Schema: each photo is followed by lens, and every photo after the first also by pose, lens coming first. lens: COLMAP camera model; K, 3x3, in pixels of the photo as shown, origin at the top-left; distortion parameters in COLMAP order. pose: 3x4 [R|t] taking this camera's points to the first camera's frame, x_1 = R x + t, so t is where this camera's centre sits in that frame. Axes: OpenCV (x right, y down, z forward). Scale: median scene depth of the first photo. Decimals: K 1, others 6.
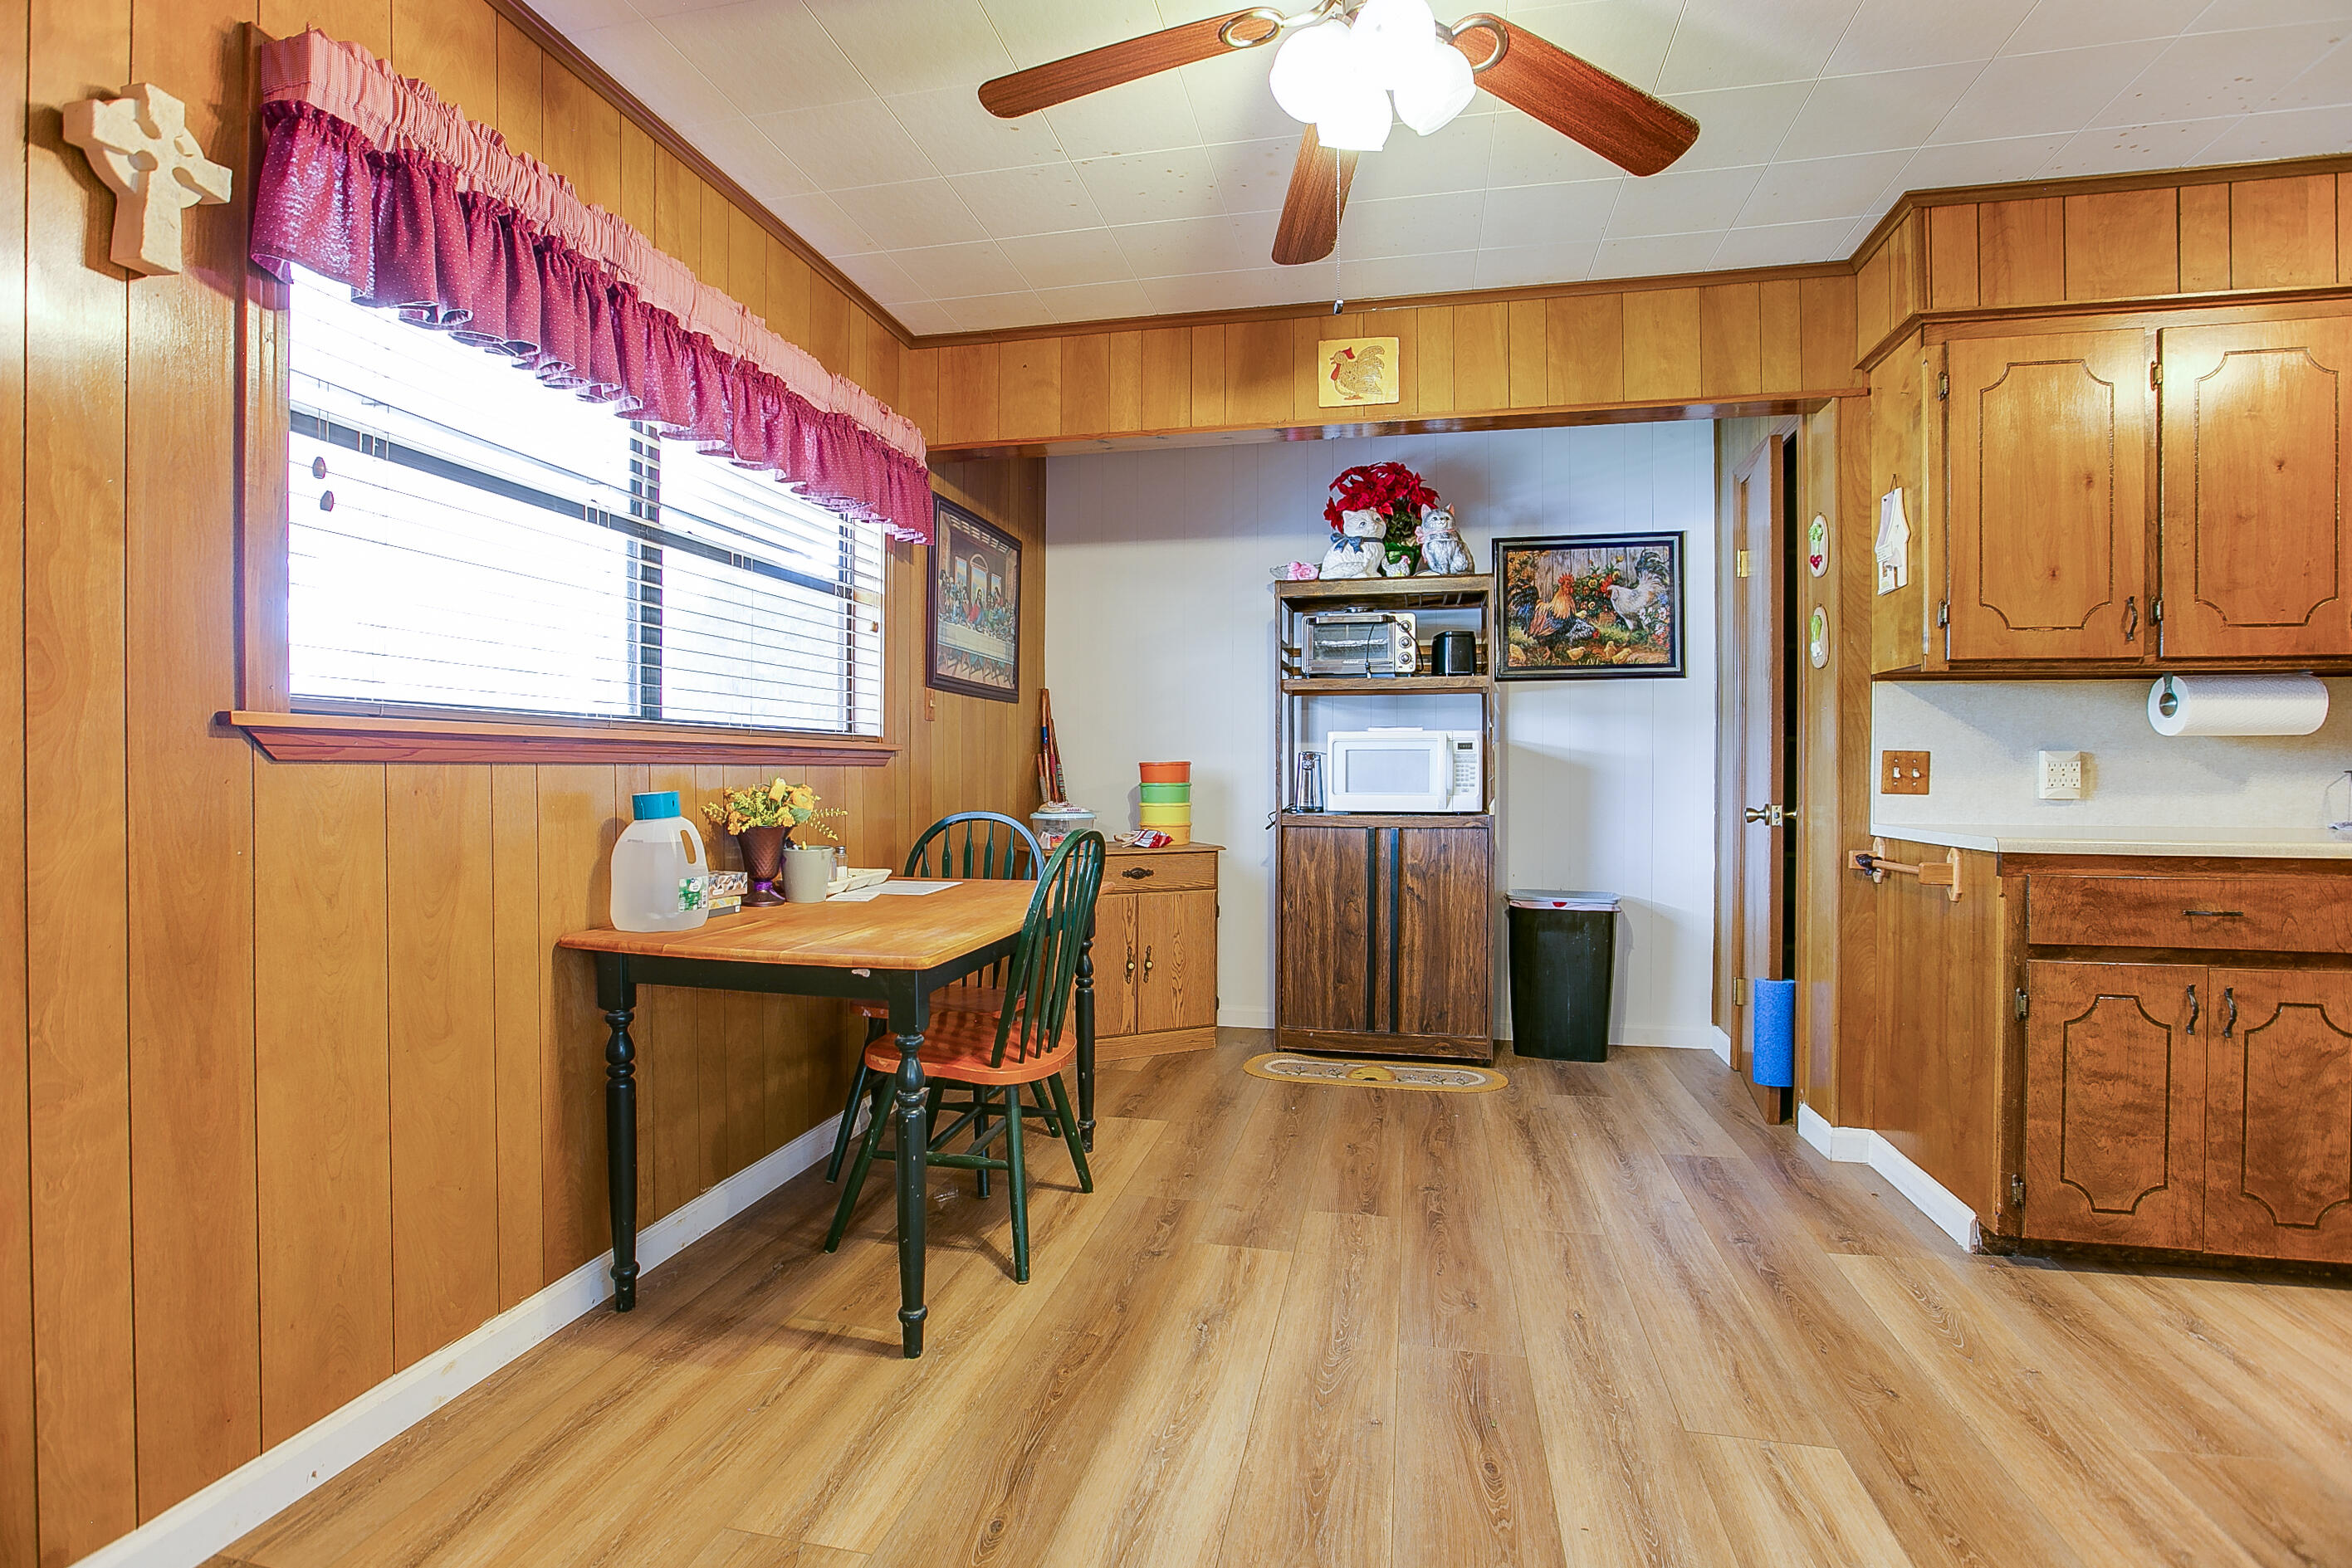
lens RADIAL K [[1094.8, 0, 1174.8], [0, 1094.8, 773.9], [0, 0, 1]] dist [-0.040039, 0.012382]
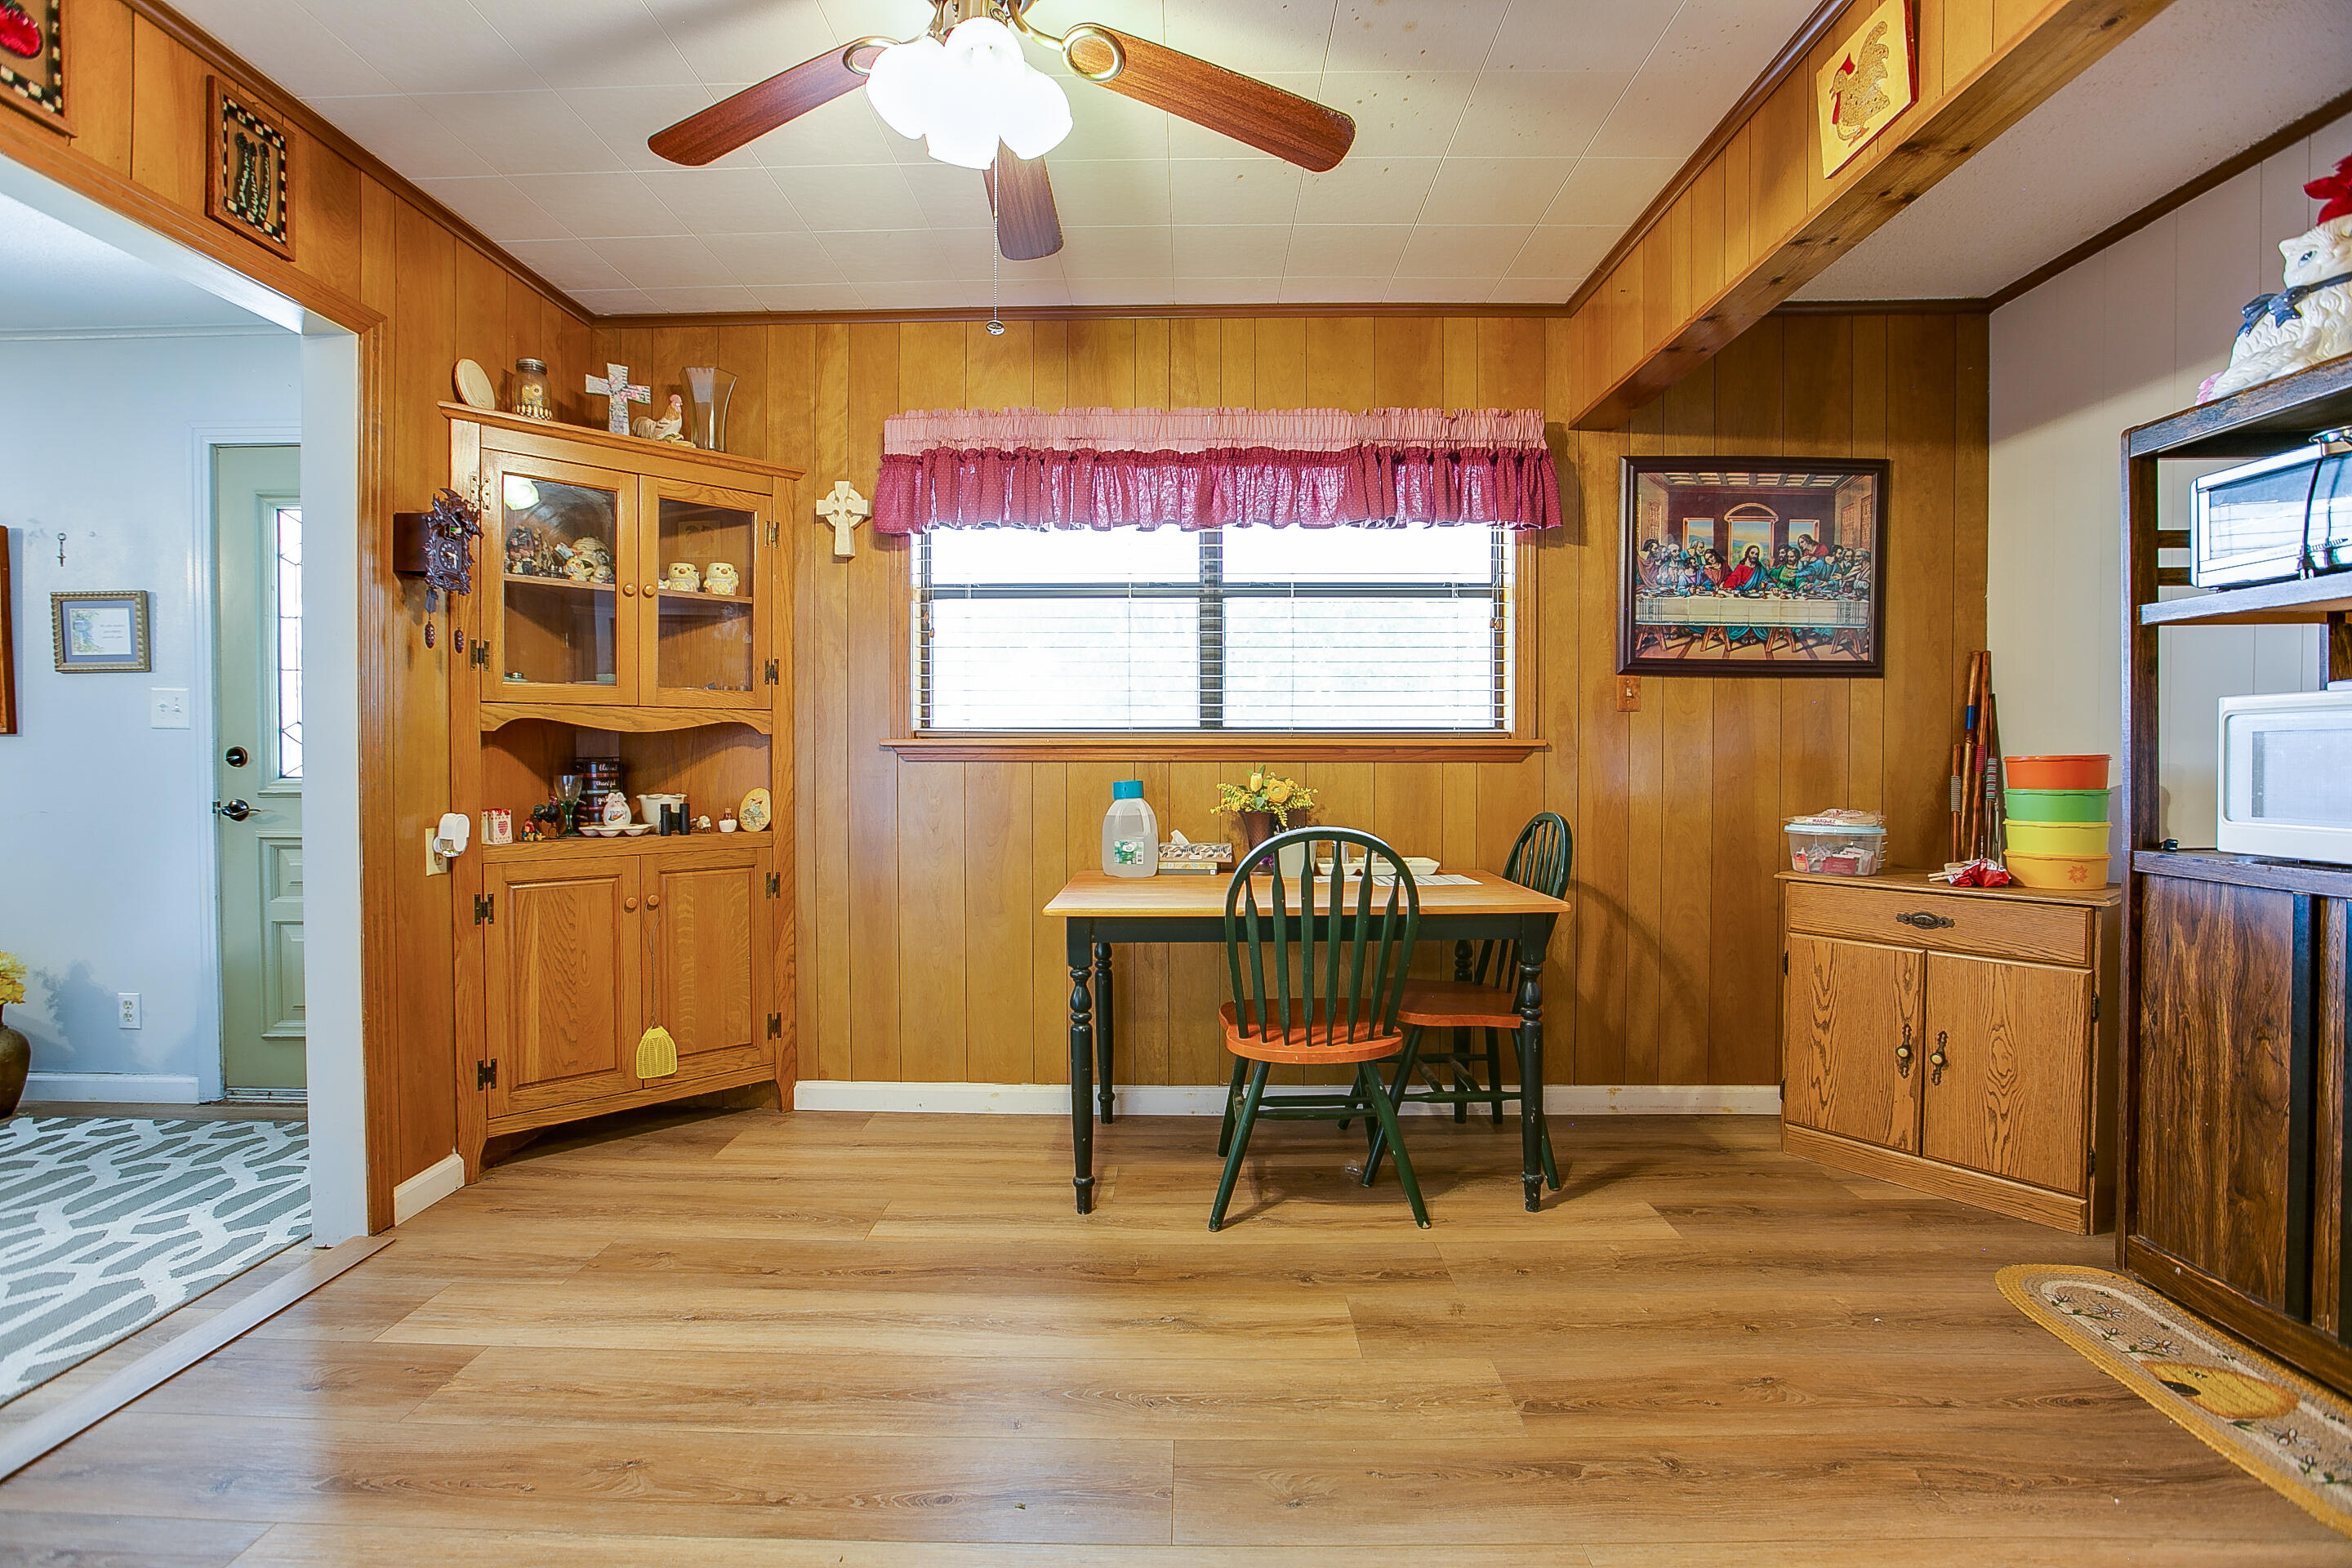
lens RADIAL K [[1063.1, 0, 1173.6], [0, 1063.1, 780.7], [0, 0, 1]] dist [-0.040157, 0.011168]
pose [[0.199413, 0.019156, -0.979728, 0.717305], [-0.004193, 0.999816, 0.018695, -0.008380], [0.979906, 0.000380, 0.199457, 0.591941]]
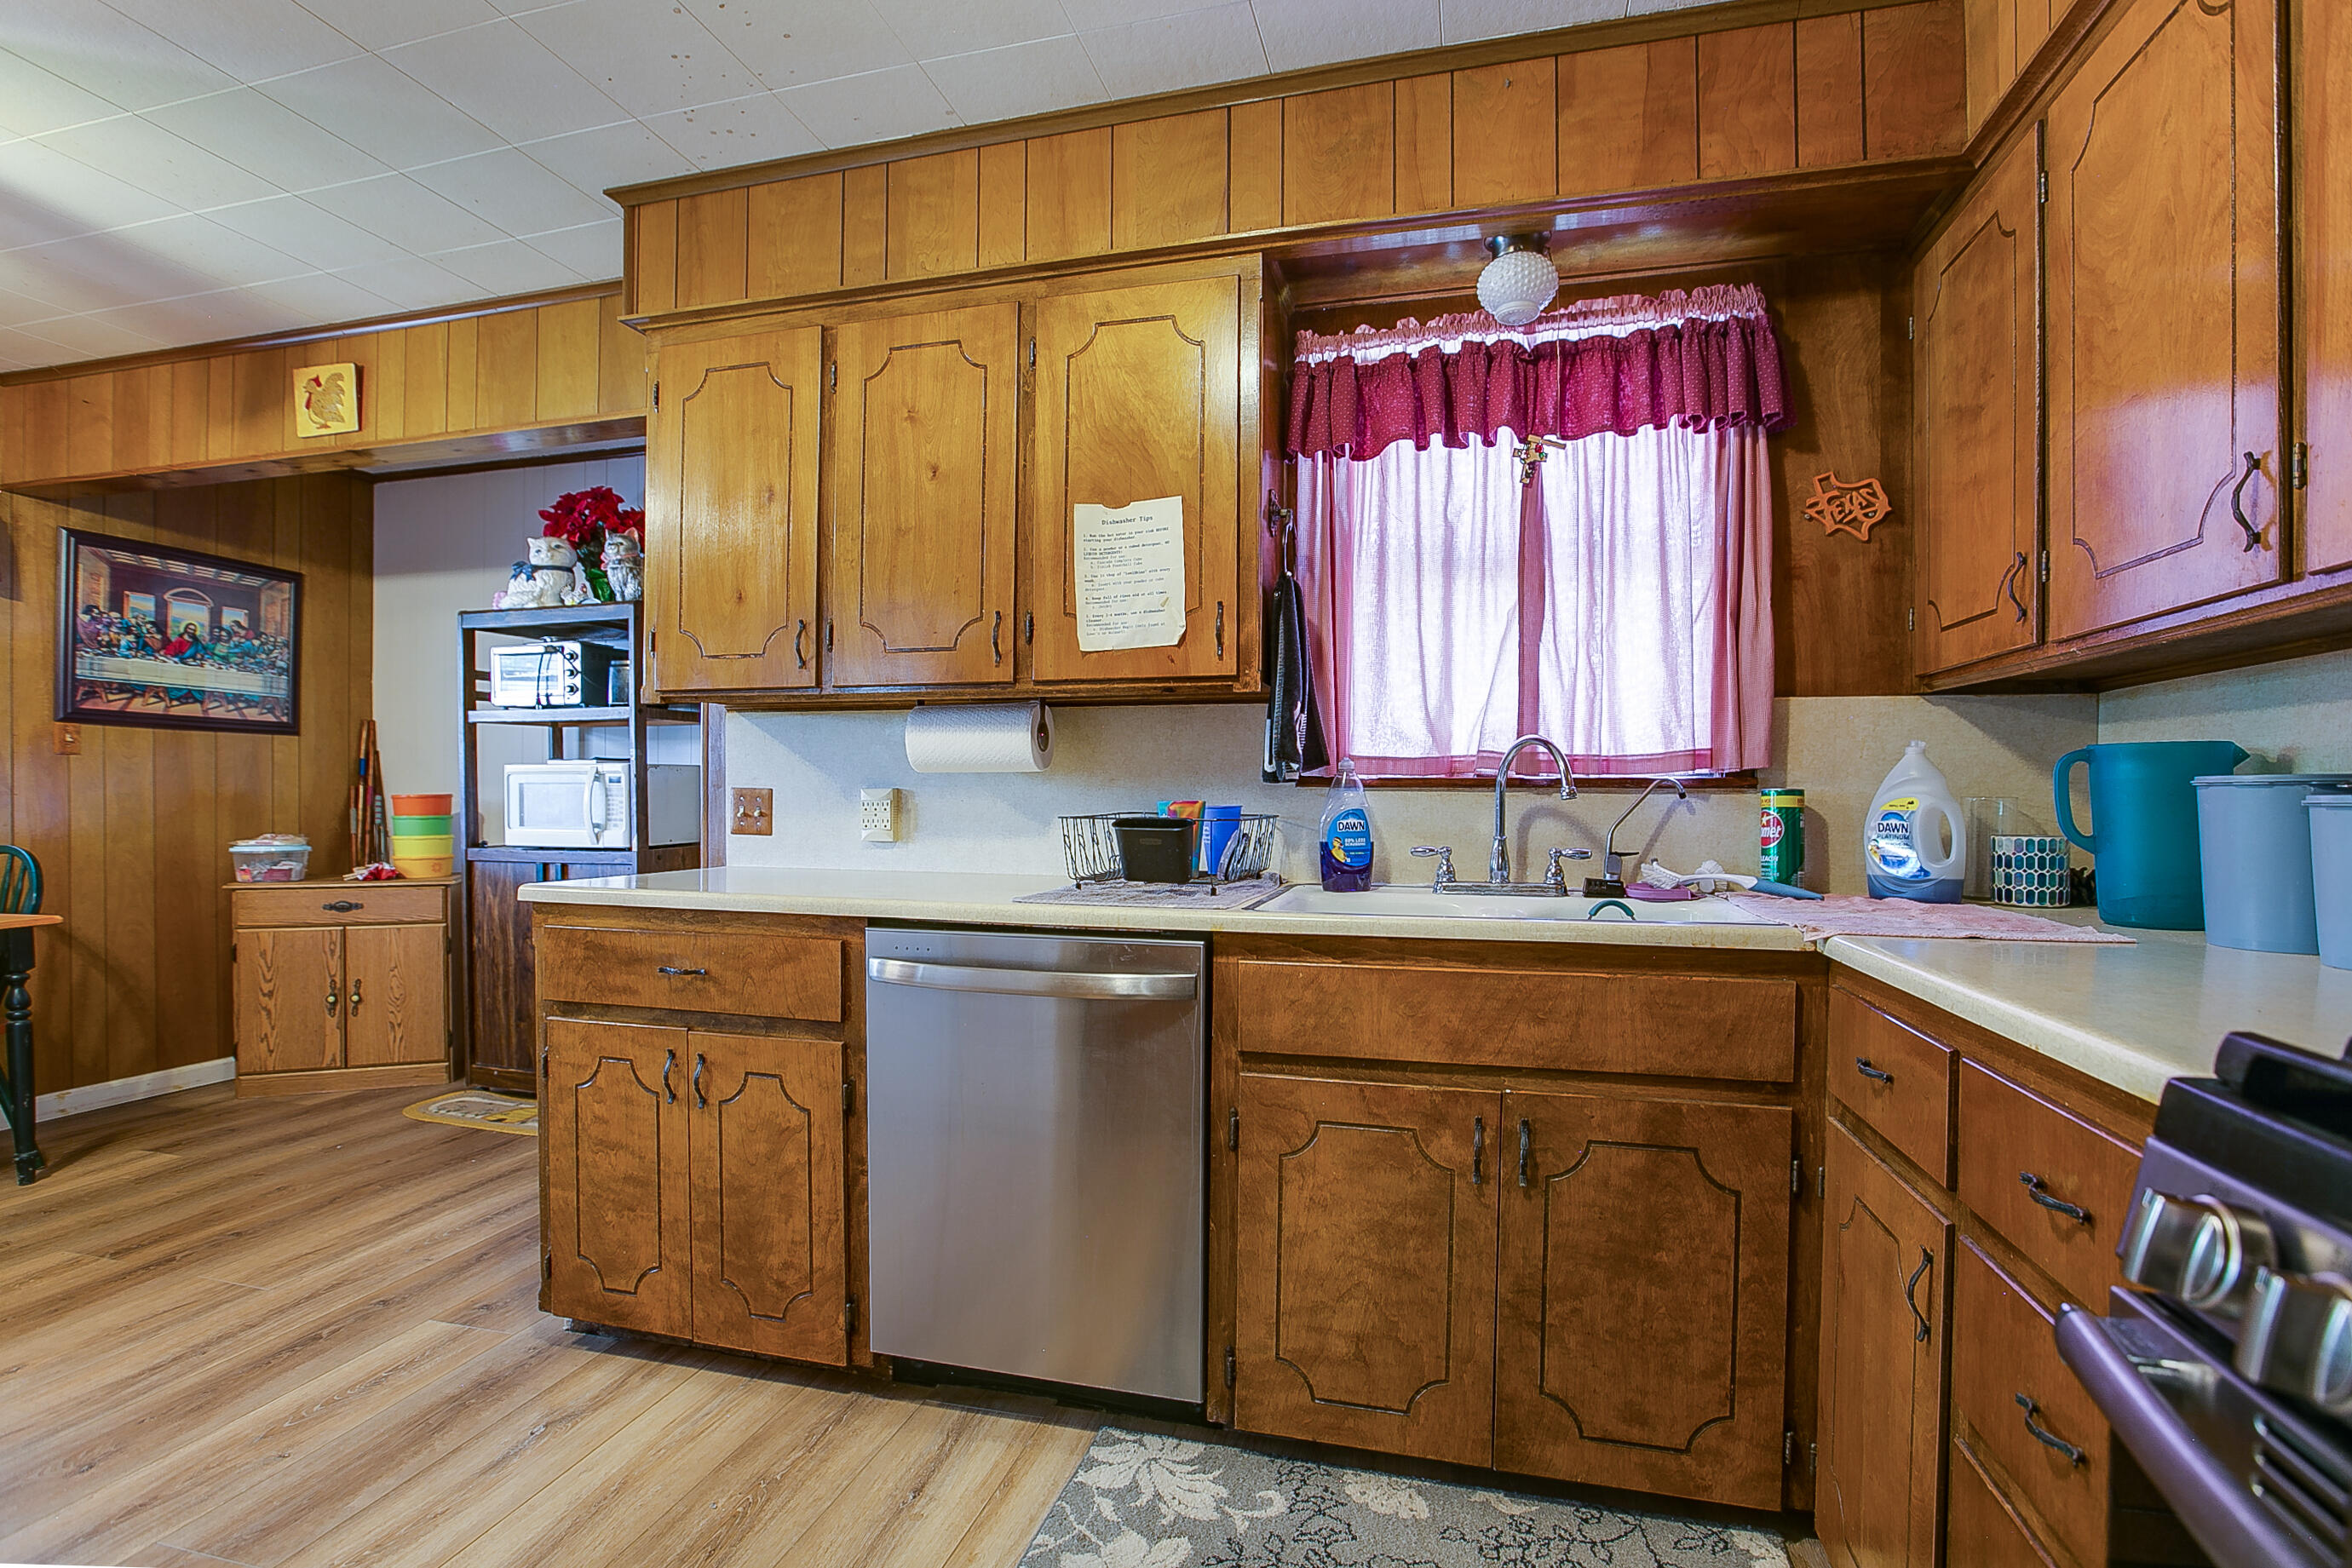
lens RADIAL K [[1116.6, 0, 1172.2], [0, 1116.6, 806.1], [0, 0, 1]] dist [-0.051347, 0.018306]
pose [[0.998957, 0.002650, -0.045590, 1.088831], [-0.002372, 0.999978, 0.006168, -0.012388], [0.045605, -0.006053, 0.998941, 0.061615]]
